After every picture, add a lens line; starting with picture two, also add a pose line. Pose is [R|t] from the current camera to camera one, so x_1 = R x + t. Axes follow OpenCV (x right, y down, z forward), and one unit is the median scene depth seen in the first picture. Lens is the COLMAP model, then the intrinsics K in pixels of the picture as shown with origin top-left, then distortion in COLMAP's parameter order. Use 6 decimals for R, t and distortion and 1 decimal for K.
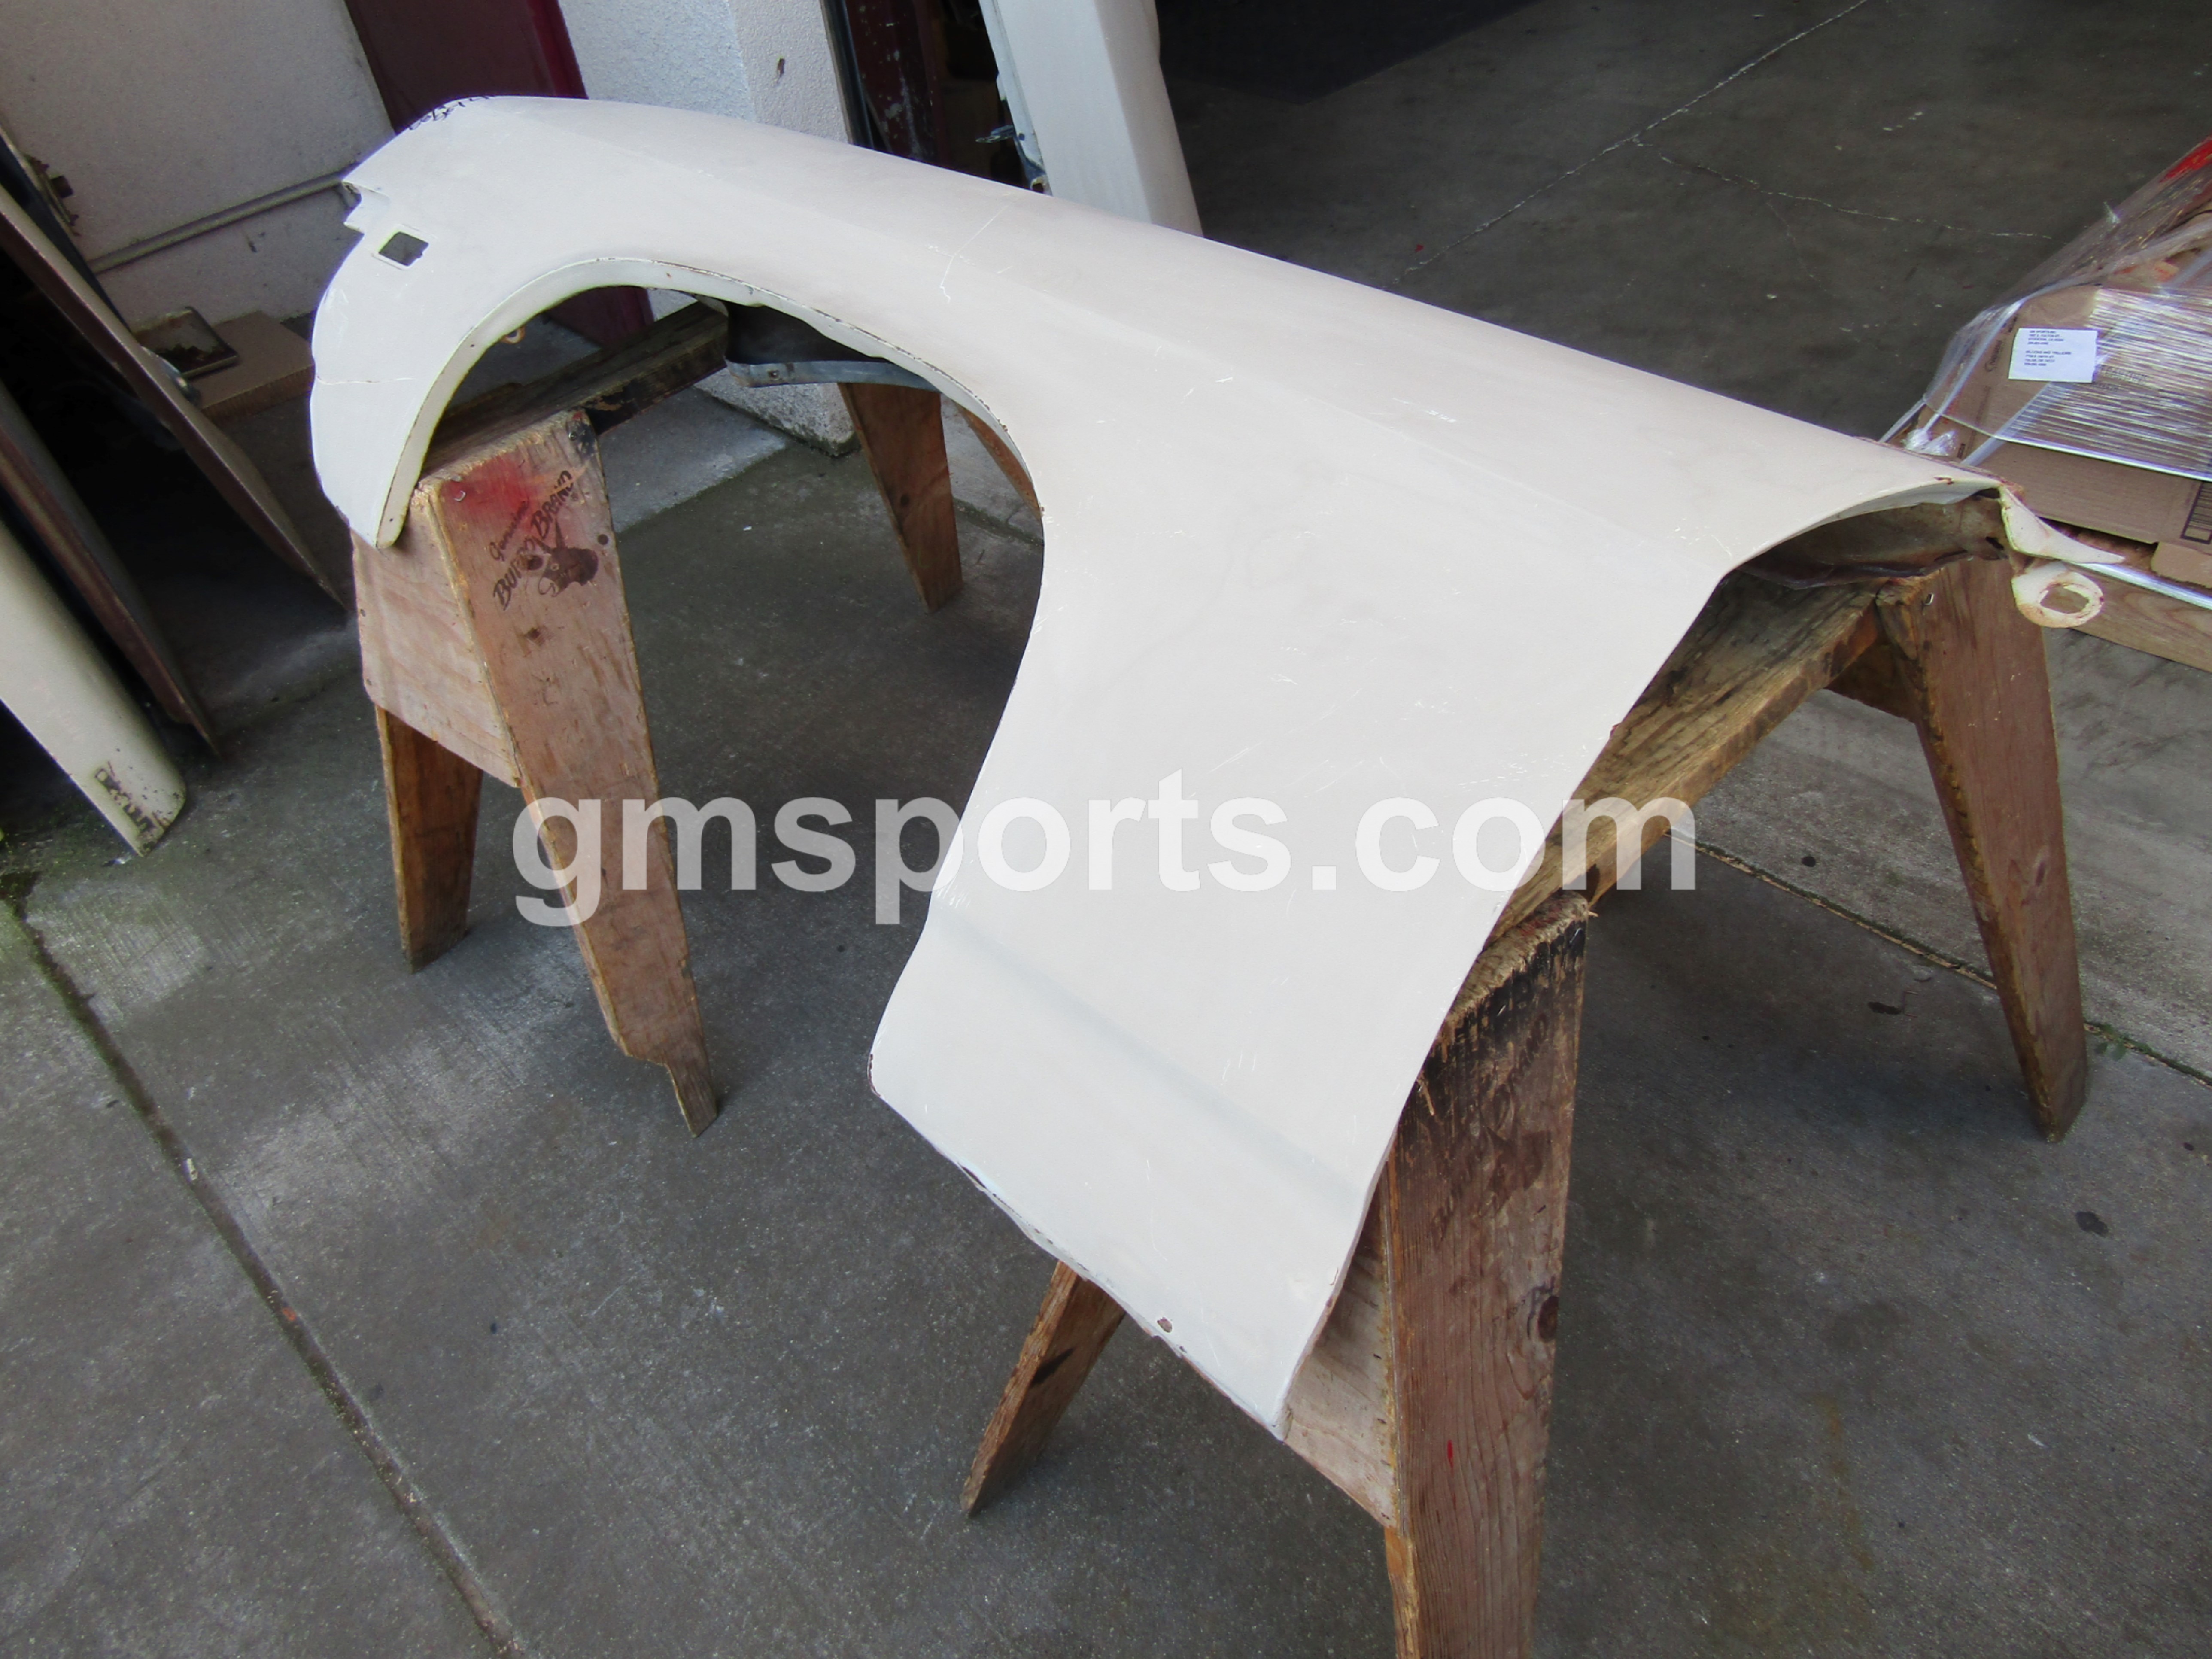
lens RADIAL K [[1577.0, 0, 1107.4], [0, 1577.0, 816.6], [0, 0, 1]] dist [-0.008931, -0.003966]
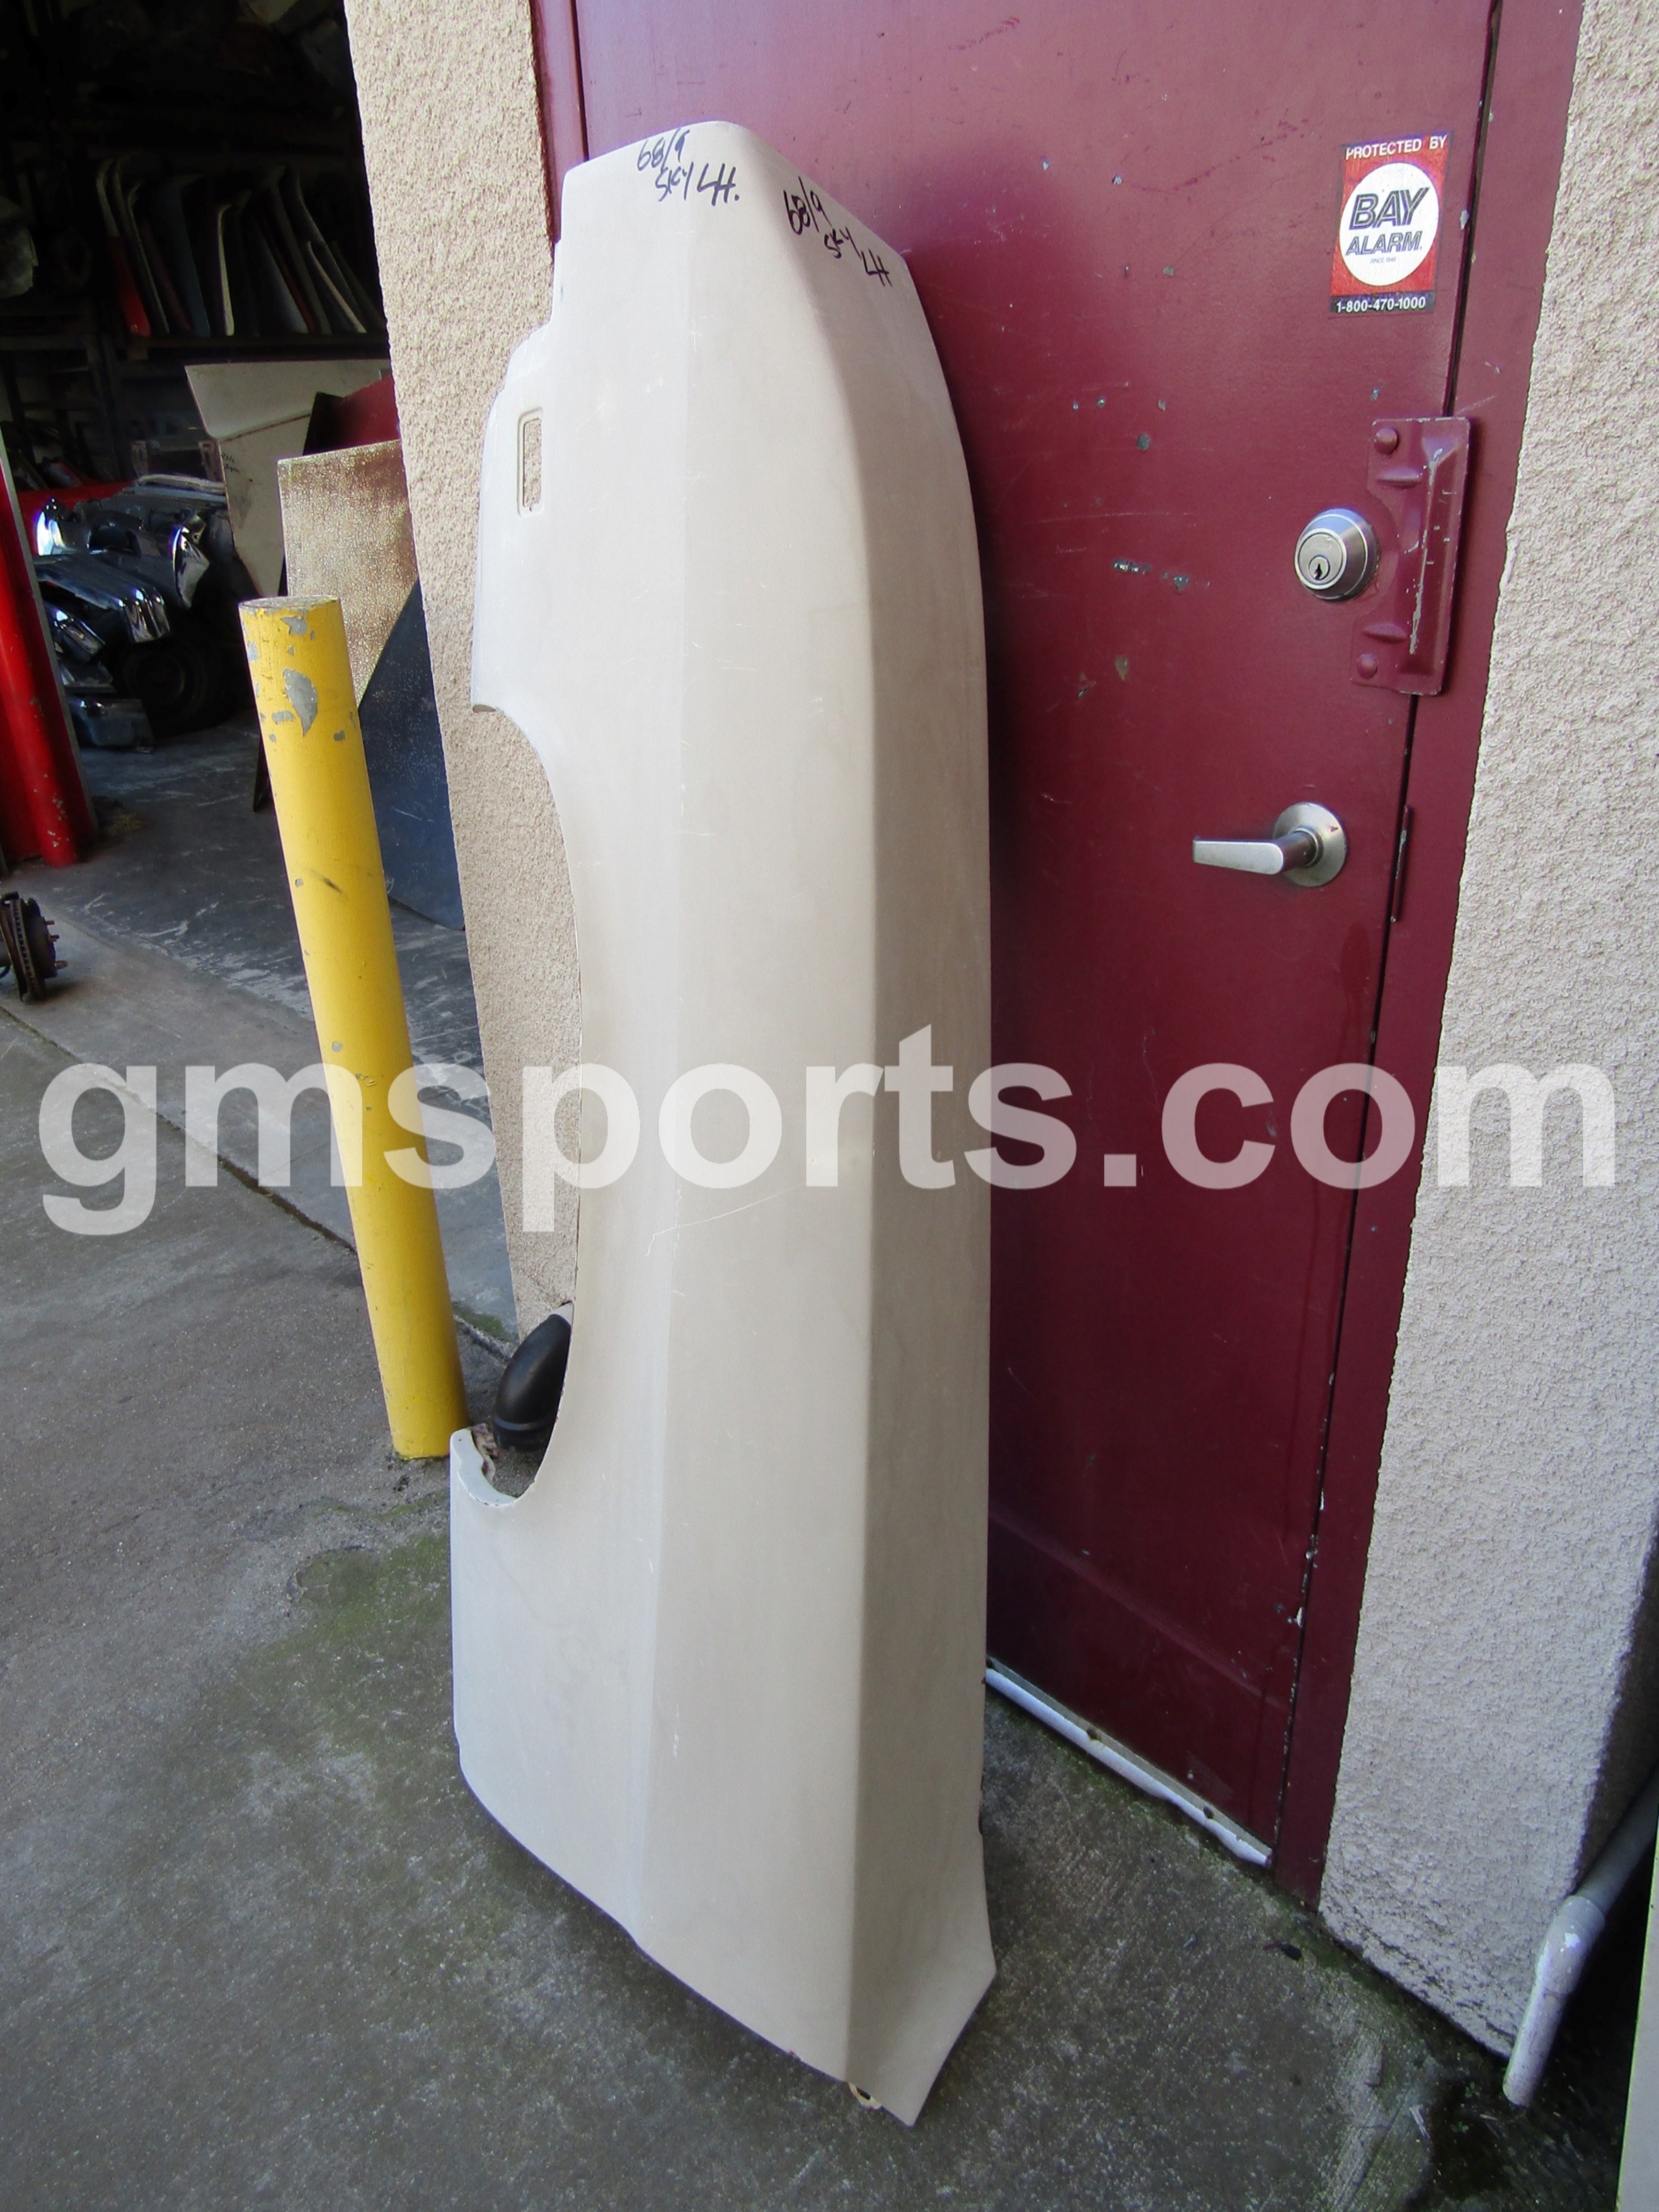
lens RADIAL K [[1576.5, 0, 857.3], [0, 1576.5, 1101.8], [0, 0, 1]] dist [0.001919, -0.011470]
pose [[0.003442, 0.522307, -0.852751, -0.531597], [-0.635089, 0.659841, 0.401587, -0.452930], [0.772431, 0.540190, 0.333982, 0.524735]]
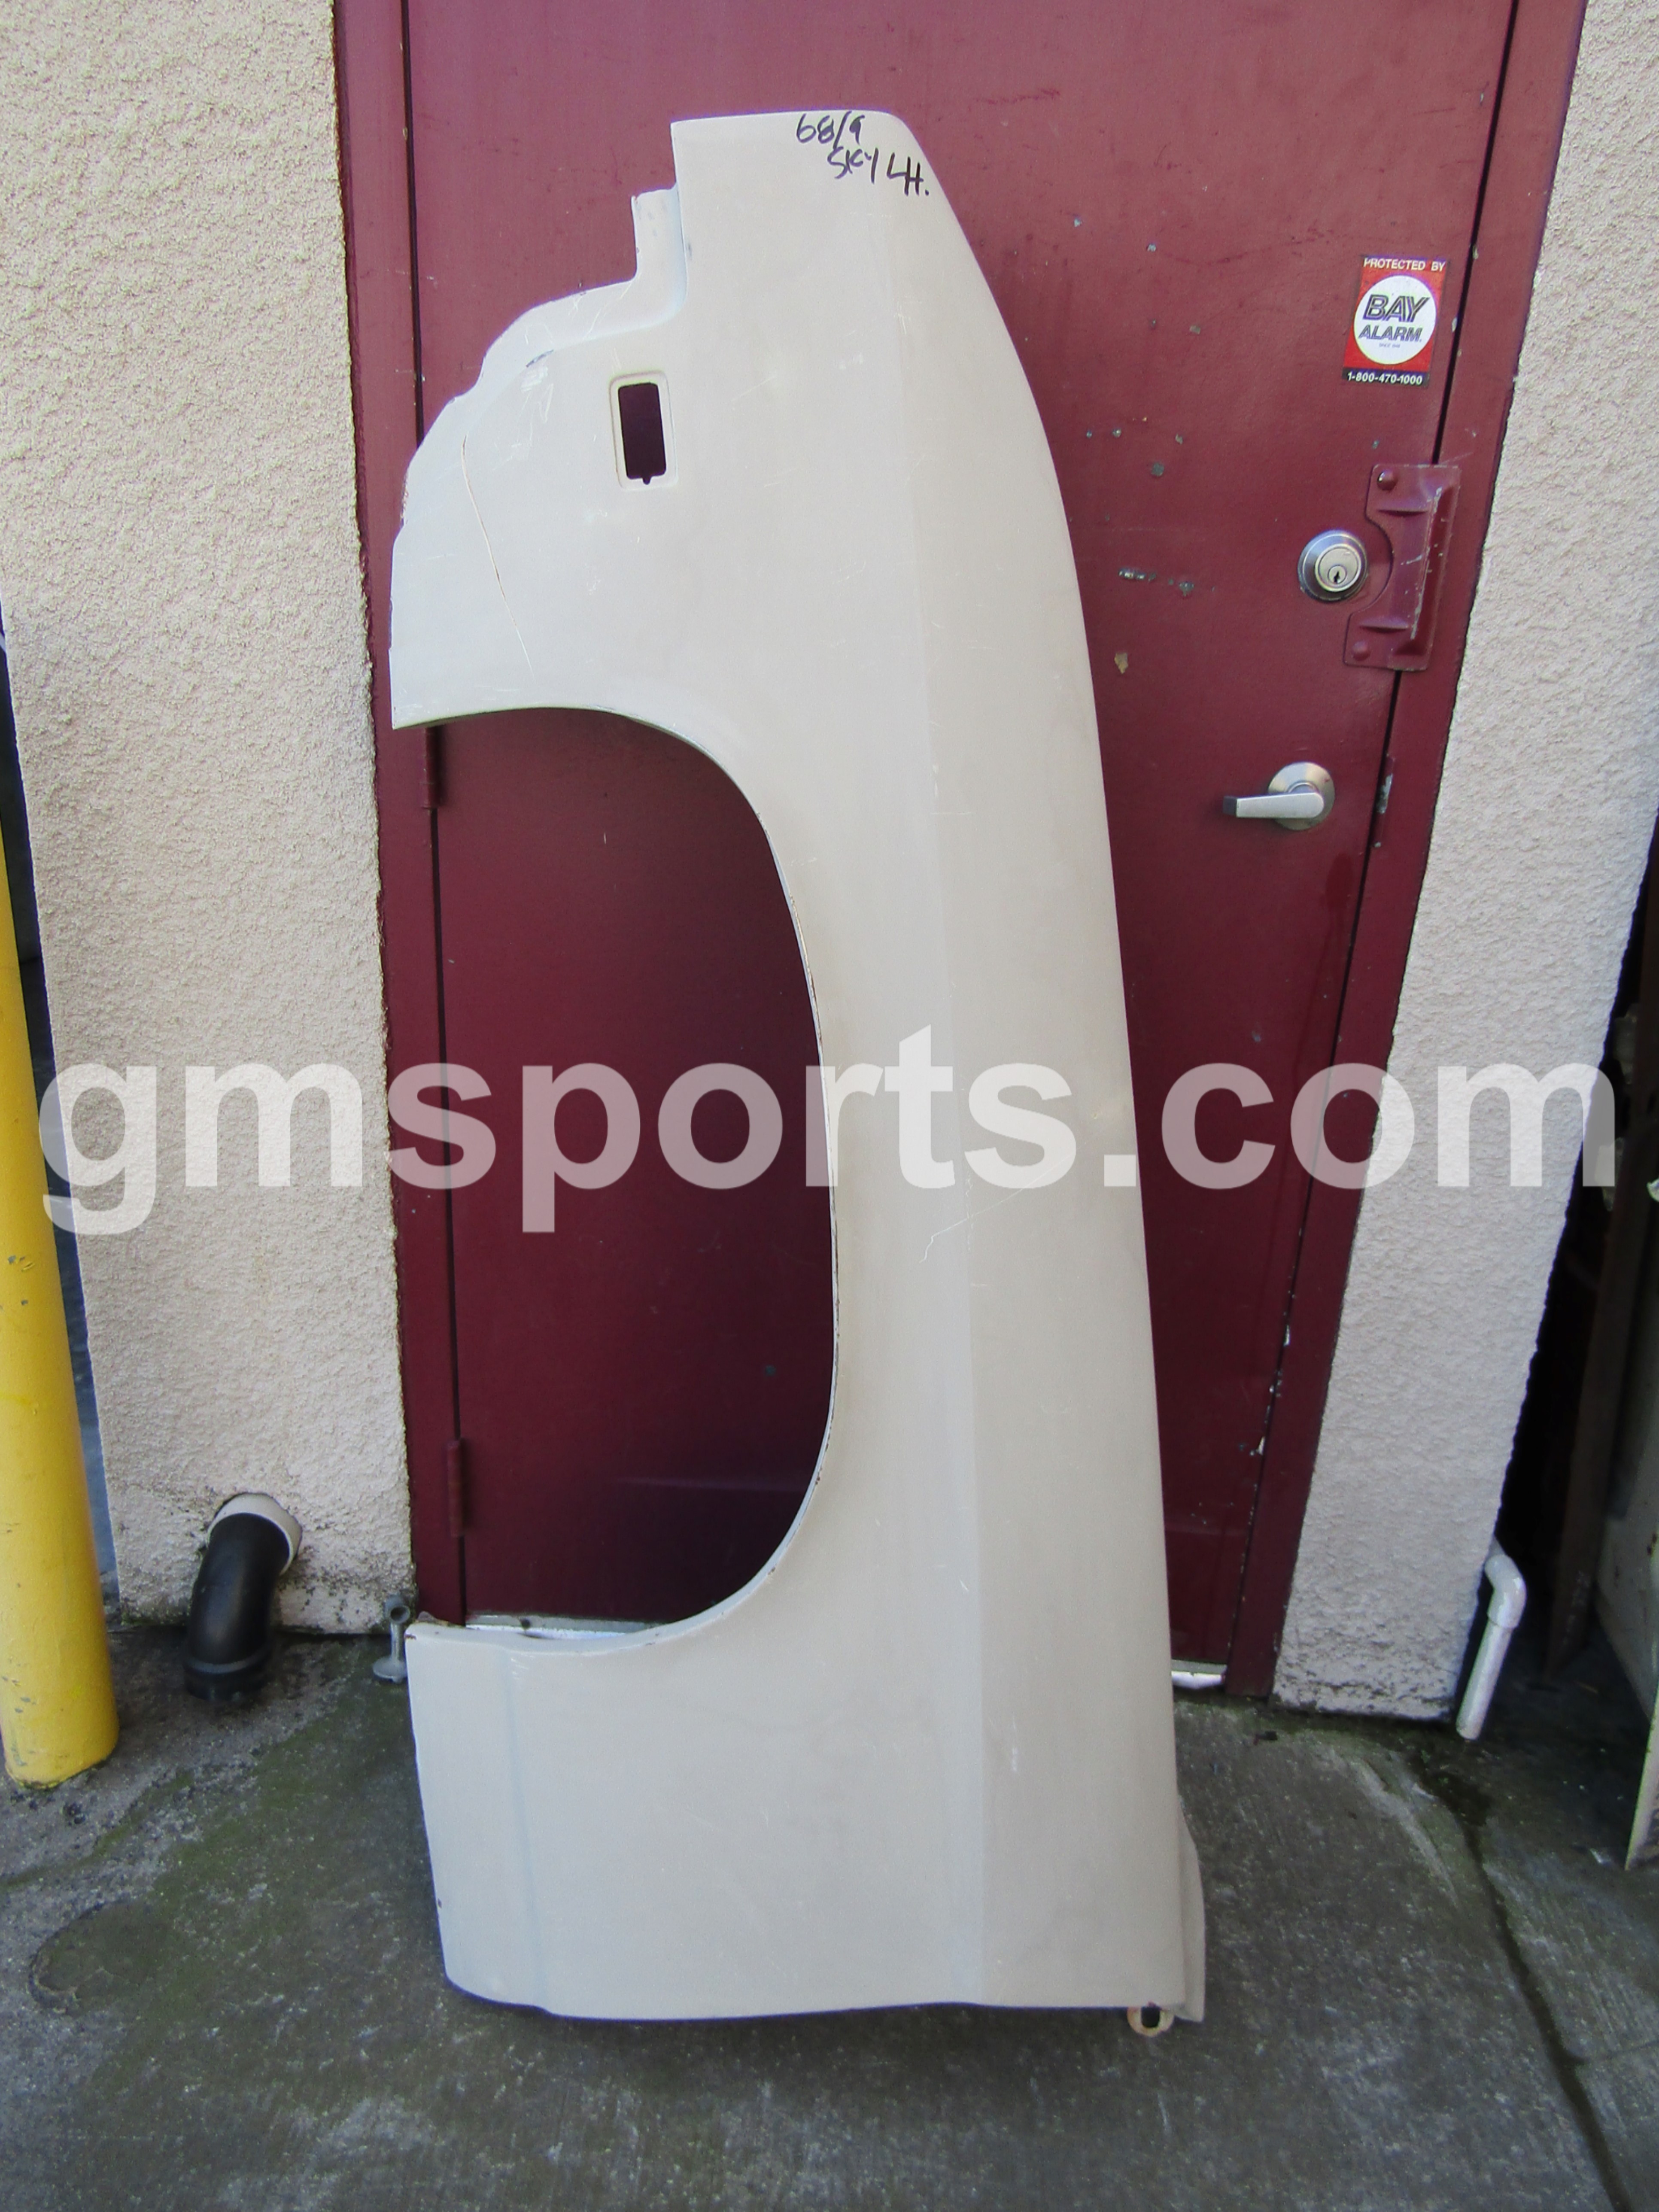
lens RADIAL K [[1563.0, 0, 829.5], [0, 1563.0, 1106.0], [0, 0, 1]] dist [0.002129, -0.011366]
pose [[0.675863, 0.394670, -0.622451, -0.768317], [-0.578174, 0.807672, -0.115676, 0.052016], [0.457082, 0.438066, 0.774063, 0.102326]]
